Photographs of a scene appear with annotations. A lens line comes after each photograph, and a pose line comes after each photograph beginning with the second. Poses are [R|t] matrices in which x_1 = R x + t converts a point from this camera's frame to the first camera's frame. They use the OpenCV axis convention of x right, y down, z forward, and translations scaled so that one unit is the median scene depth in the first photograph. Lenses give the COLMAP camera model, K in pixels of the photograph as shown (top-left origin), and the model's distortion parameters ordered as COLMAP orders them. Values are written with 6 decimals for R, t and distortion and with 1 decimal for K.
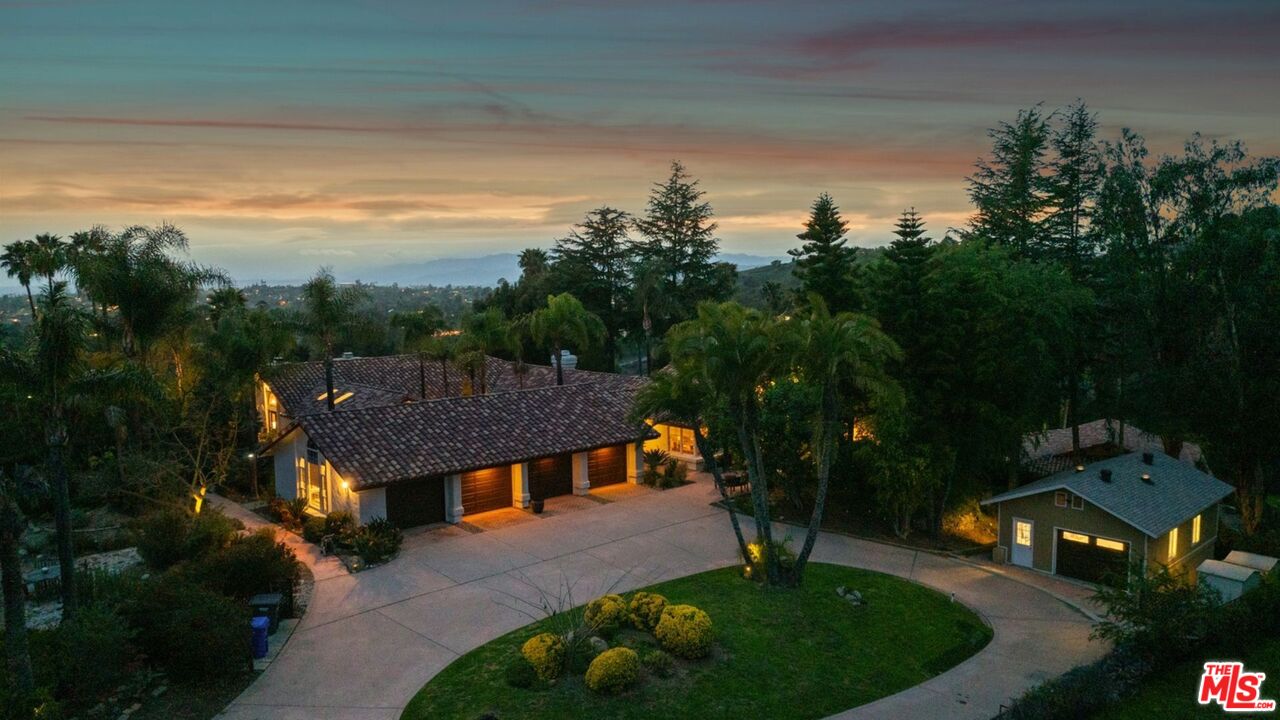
lens RADIAL K [[1022.7, 0, 640.0], [0, 1022.7, 360.0], [0, 0, 1]] dist [-0.046117, -0.003671]
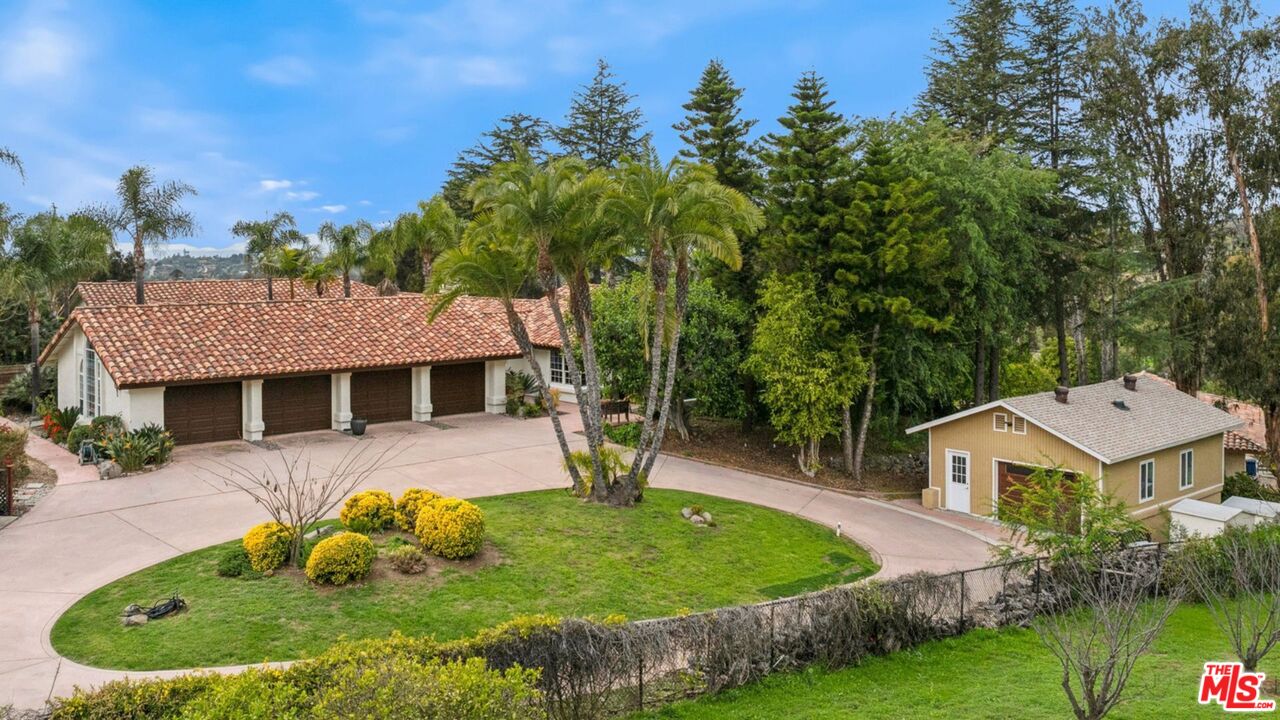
lens RADIAL K [[1275.1, 0, 637.0], [0, 1275.1, 280.5], [0, 0, 1]] dist [-0.046912, -0.010798]
pose [[0.997779, 0.004974, -0.066432, 0.194931], [-0.011375, 0.995284, -0.096334, 0.124232], [0.065640, 0.096876, 0.993130, -0.013969]]
